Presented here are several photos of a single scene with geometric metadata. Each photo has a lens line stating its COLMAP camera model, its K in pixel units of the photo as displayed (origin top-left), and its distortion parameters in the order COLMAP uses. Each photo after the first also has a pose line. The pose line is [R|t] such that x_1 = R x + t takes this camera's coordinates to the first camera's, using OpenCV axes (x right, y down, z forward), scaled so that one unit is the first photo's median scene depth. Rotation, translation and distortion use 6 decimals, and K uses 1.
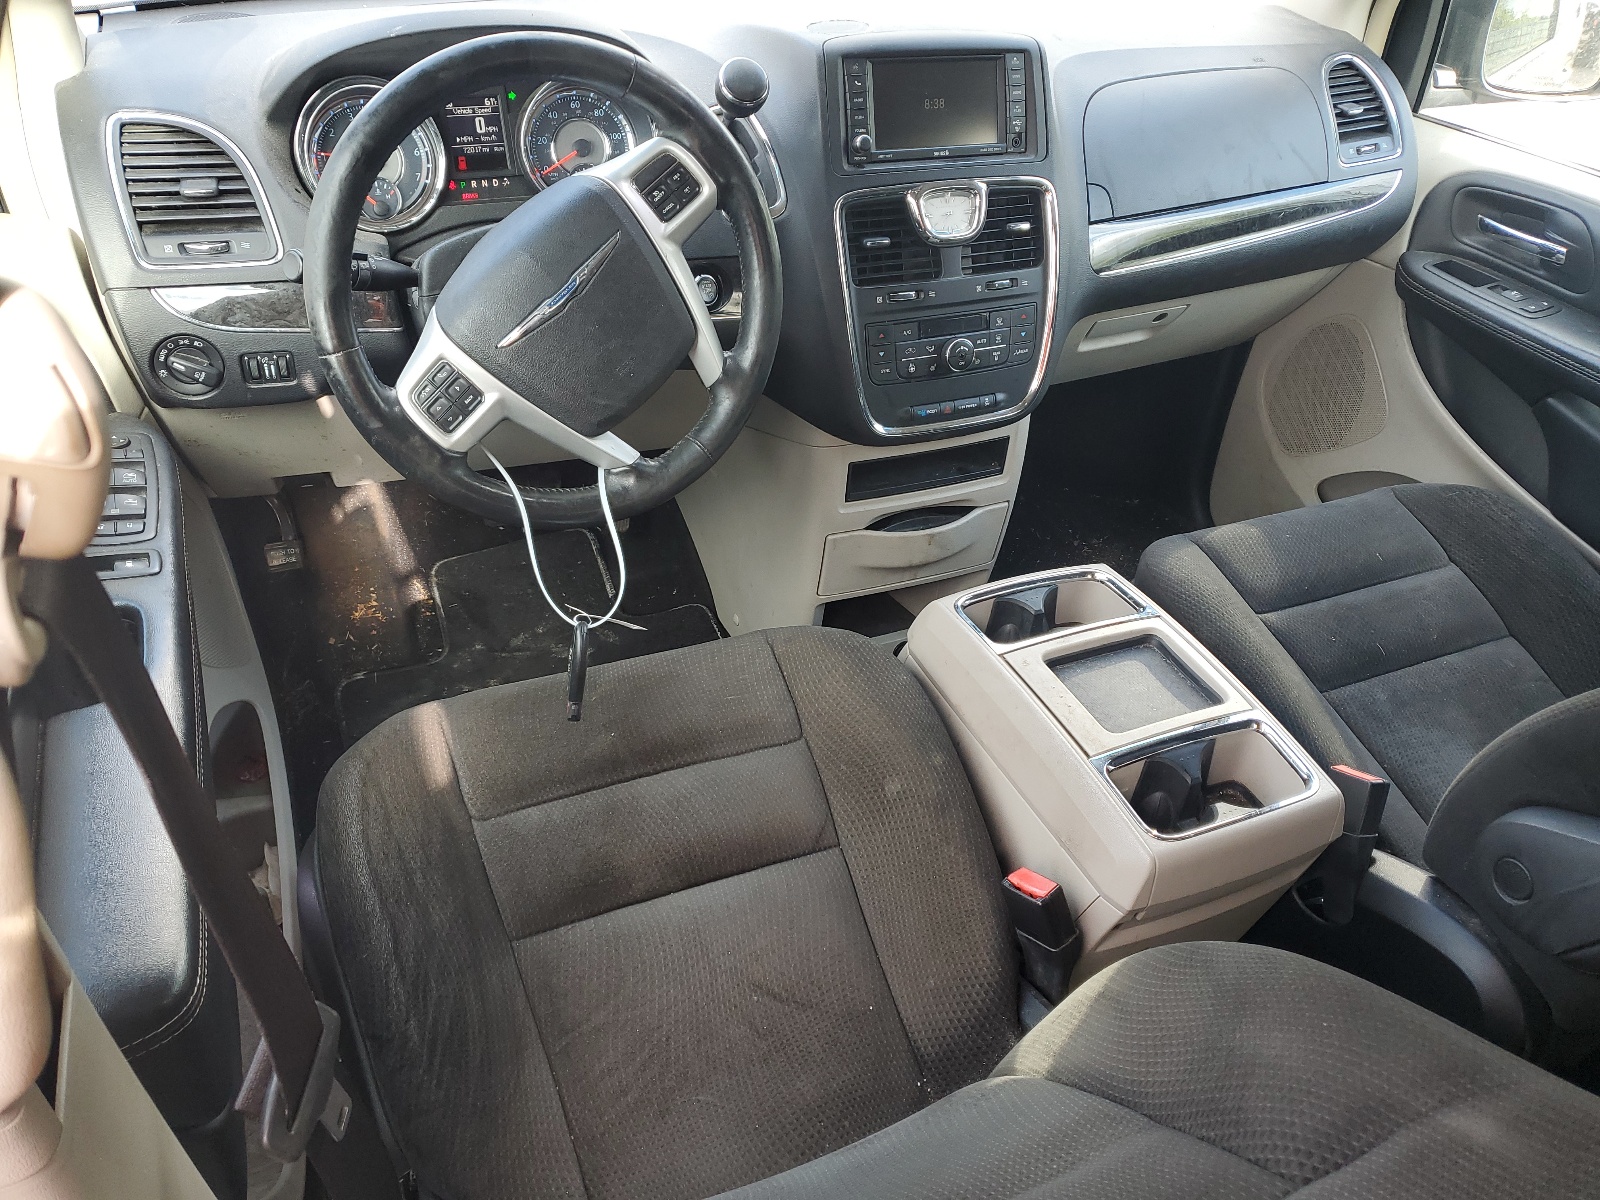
lens RADIAL K [[1227.0, 0, 792.7], [0, 1227.0, 602.9], [0, 0, 1]] dist [0.003802, 0.001422]
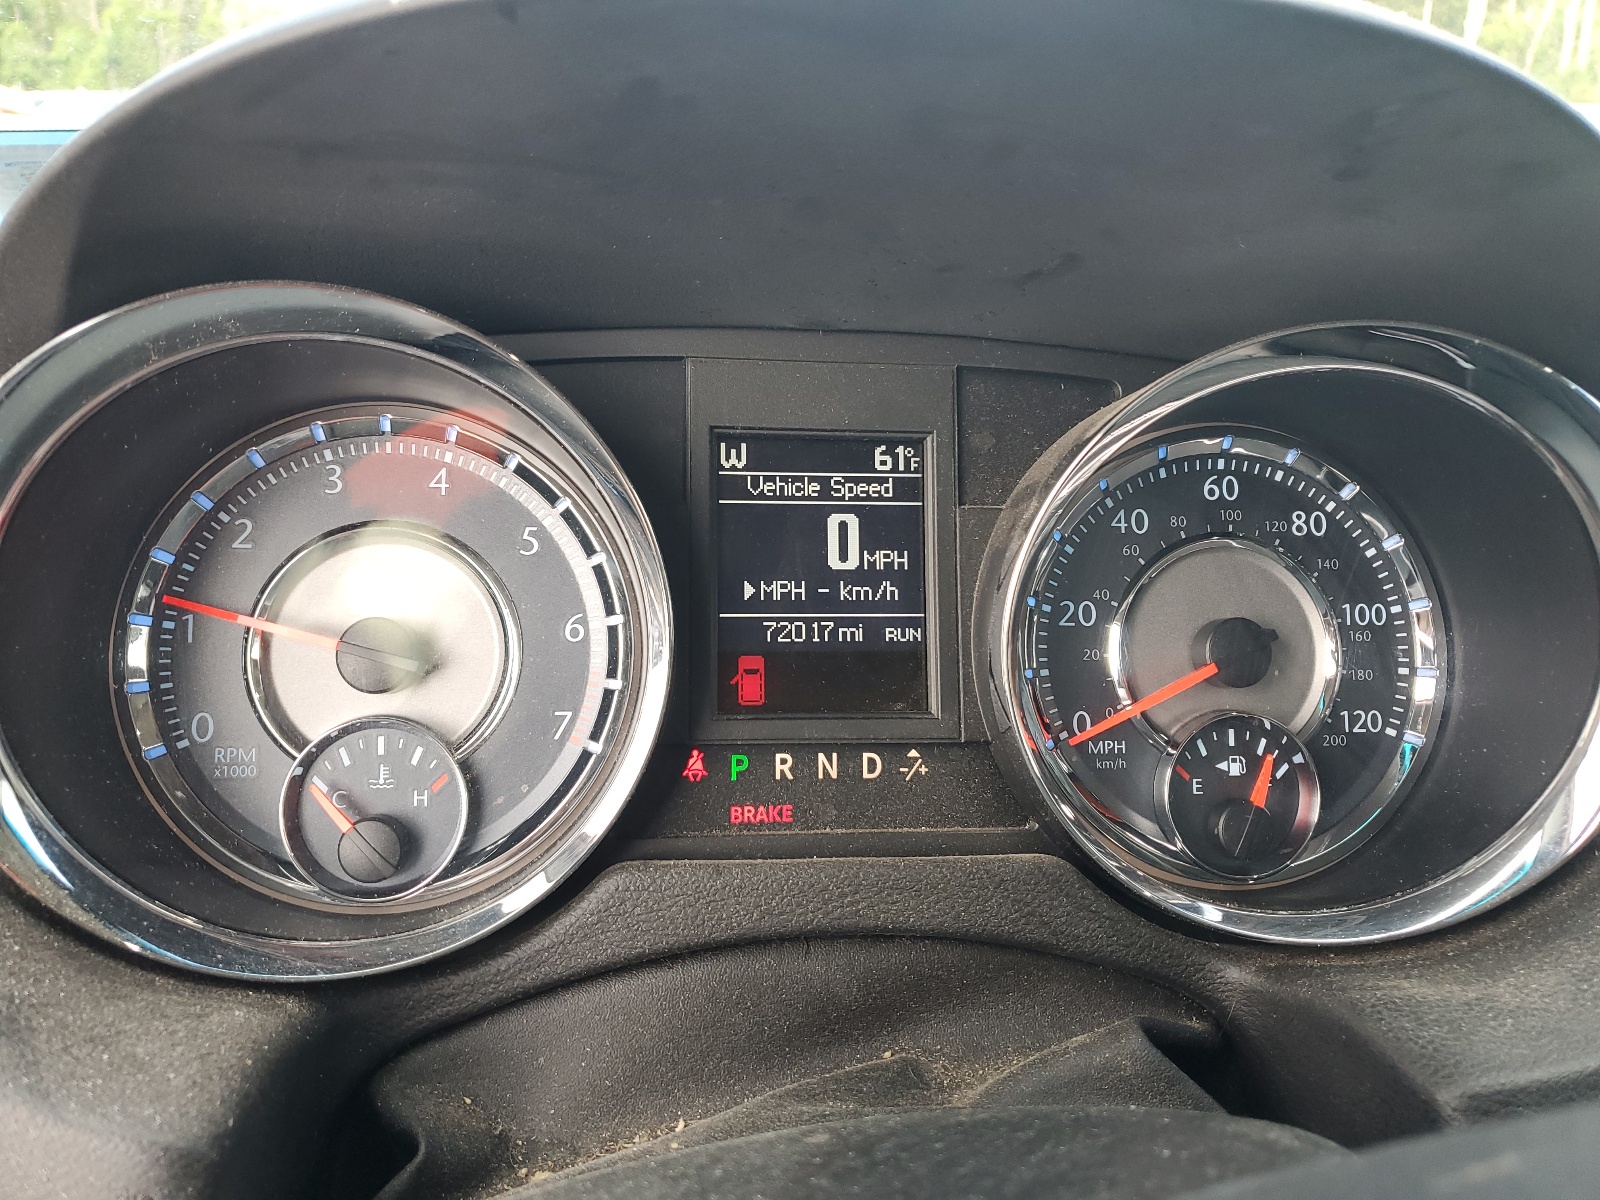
lens RADIAL K [[1227.0, 0, 800.8], [0, 1227.0, 599.3], [0, 0, 1]] dist [0.003802, 0.001422]
pose [[0.964341, 0.066896, -0.256070, -0.196553], [-0.149100, 0.936701, -0.316796, -0.295370], [0.218669, 0.343679, 0.913274, 0.768338]]
